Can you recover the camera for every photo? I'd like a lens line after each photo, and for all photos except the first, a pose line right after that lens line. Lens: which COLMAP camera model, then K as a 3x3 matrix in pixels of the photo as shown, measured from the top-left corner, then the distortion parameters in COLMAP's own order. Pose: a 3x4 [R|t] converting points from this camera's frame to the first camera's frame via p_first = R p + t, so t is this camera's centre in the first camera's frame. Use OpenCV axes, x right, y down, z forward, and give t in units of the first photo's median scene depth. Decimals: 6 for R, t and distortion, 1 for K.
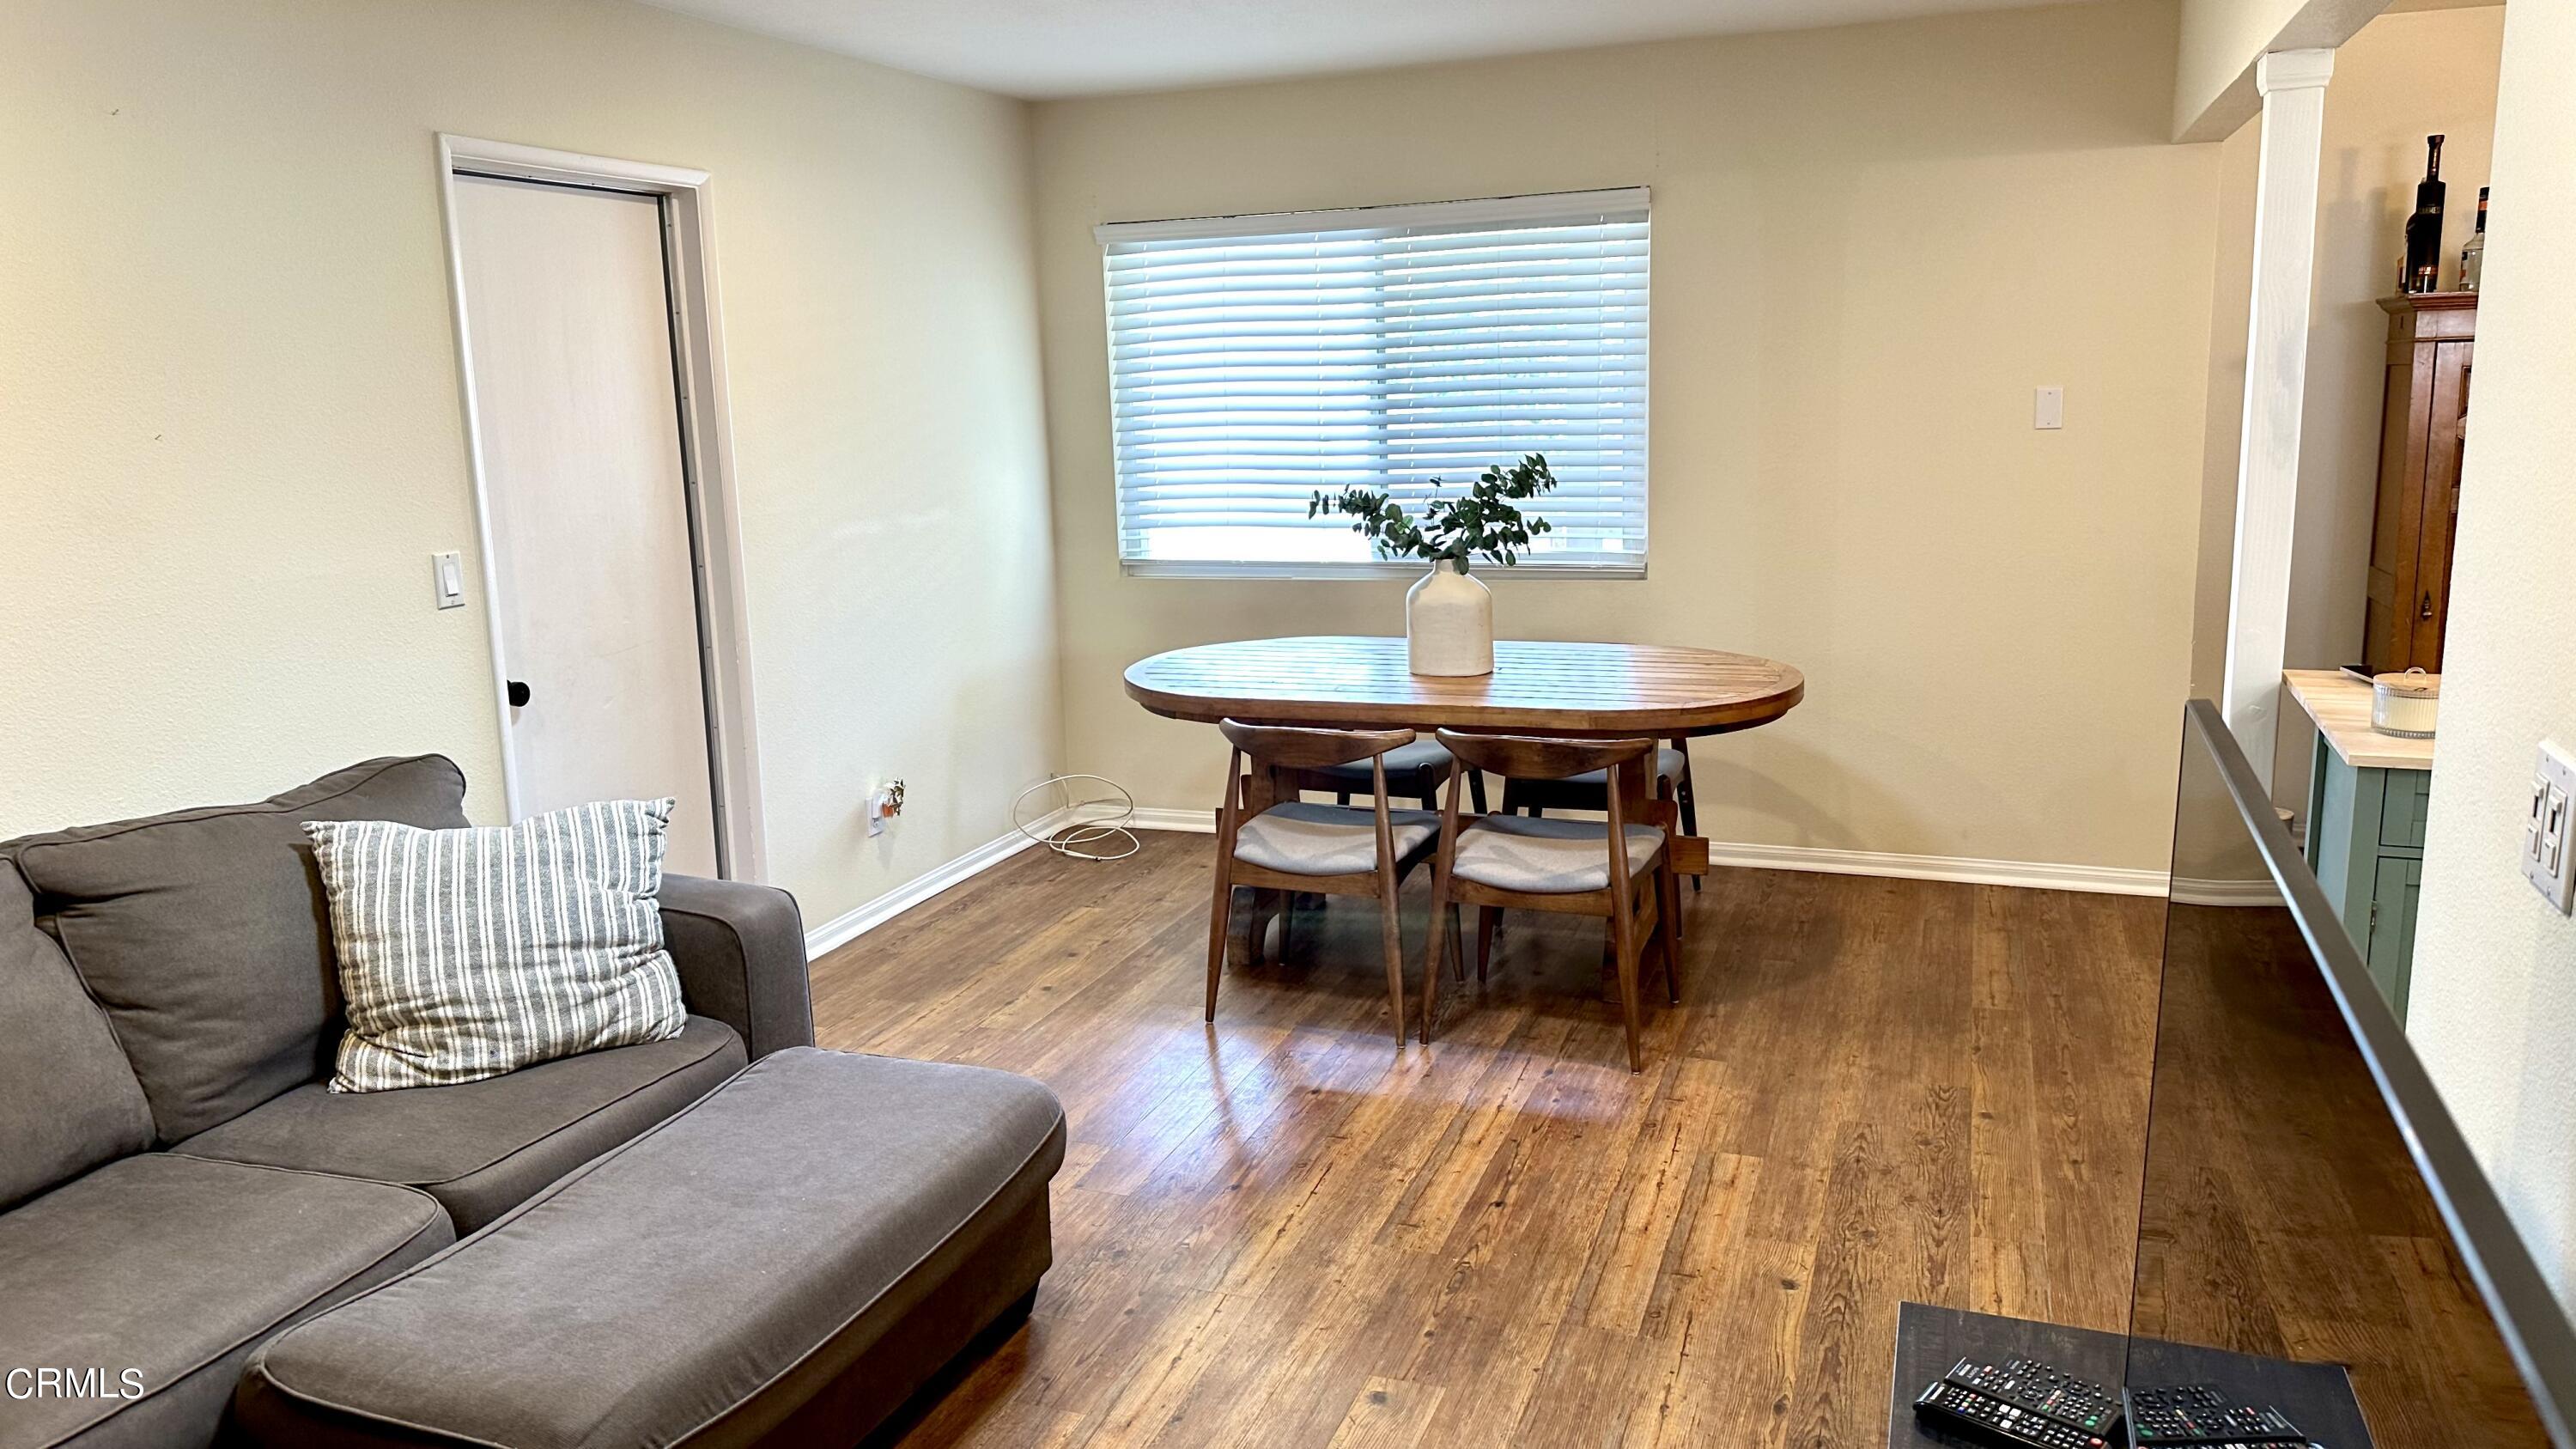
lens RADIAL K [[1787.5, 0, 1293.2], [0, 1787.5, 733.9], [0, 0, 1]] dist [0.205400, -0.420508]
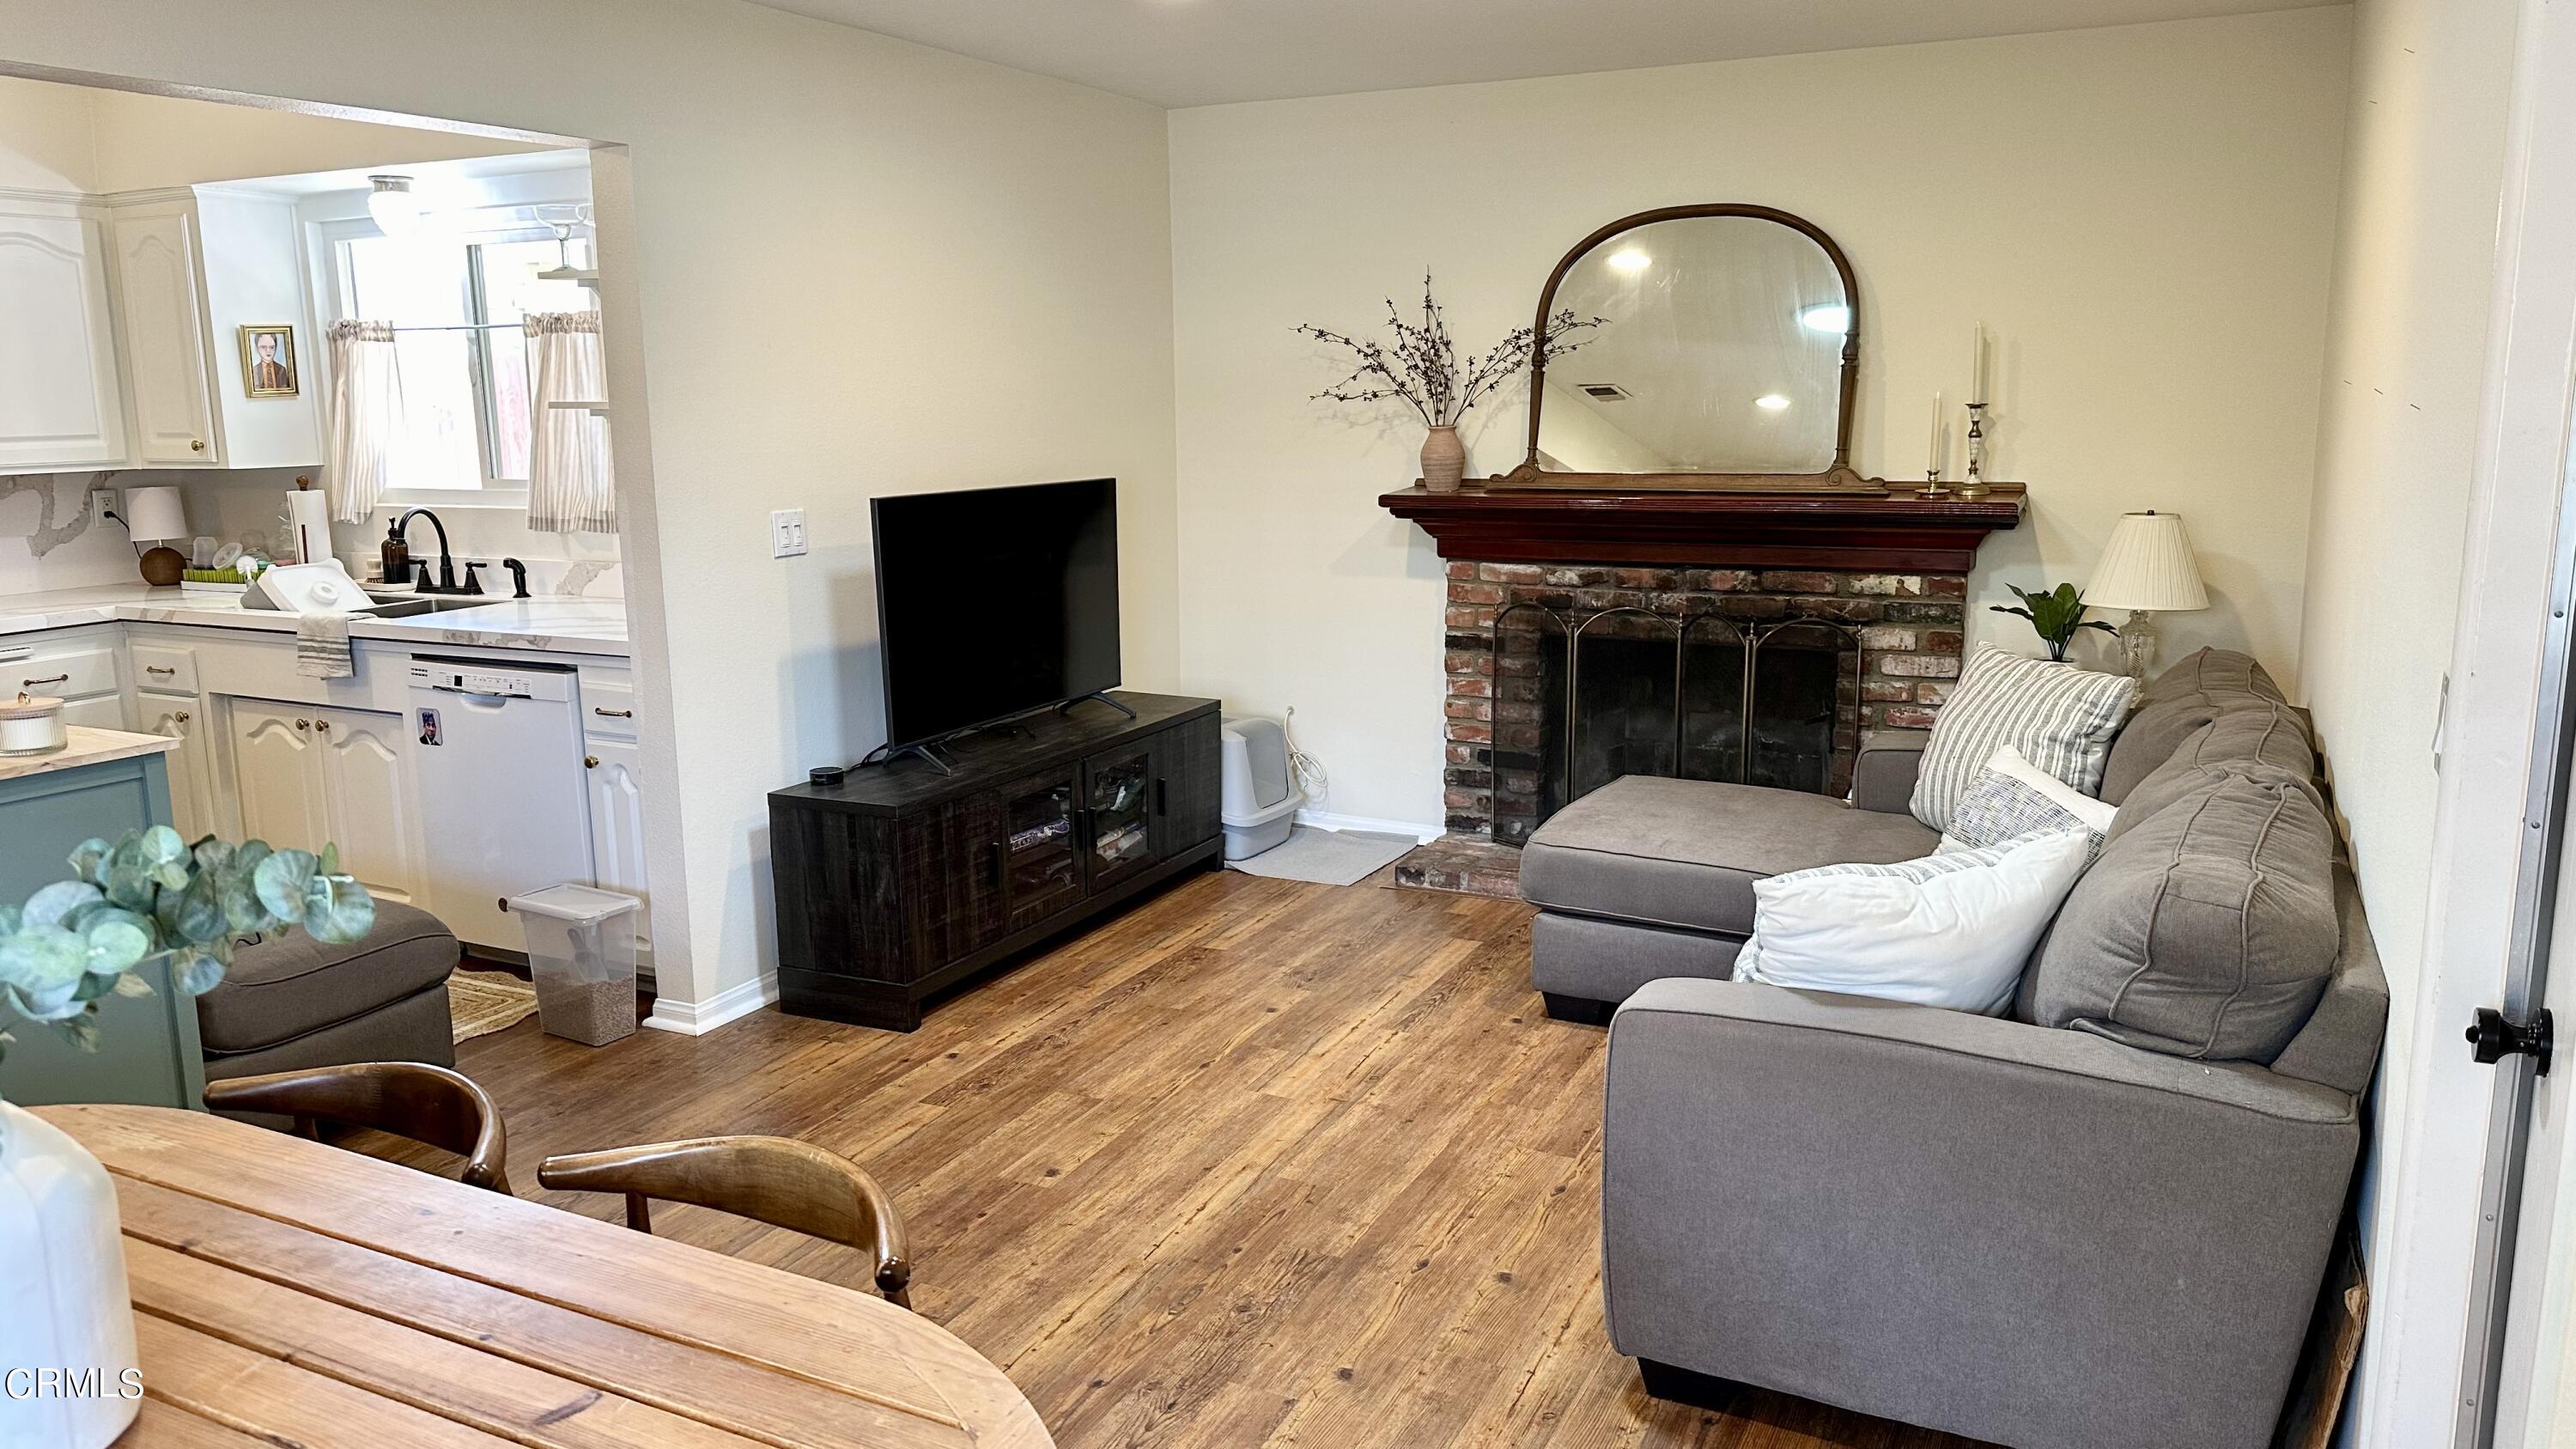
lens RADIAL K [[1774.4, 0, 1257.3], [0, 1774.4, 736.8], [0, 0, 1]] dist [0.090583, -0.120974]
pose [[-0.992505, 0.017541, 0.120940, -0.244044], [0.062546, 0.923115, 0.379403, -0.375267], [-0.104986, 0.384124, -0.917293, 1.925149]]
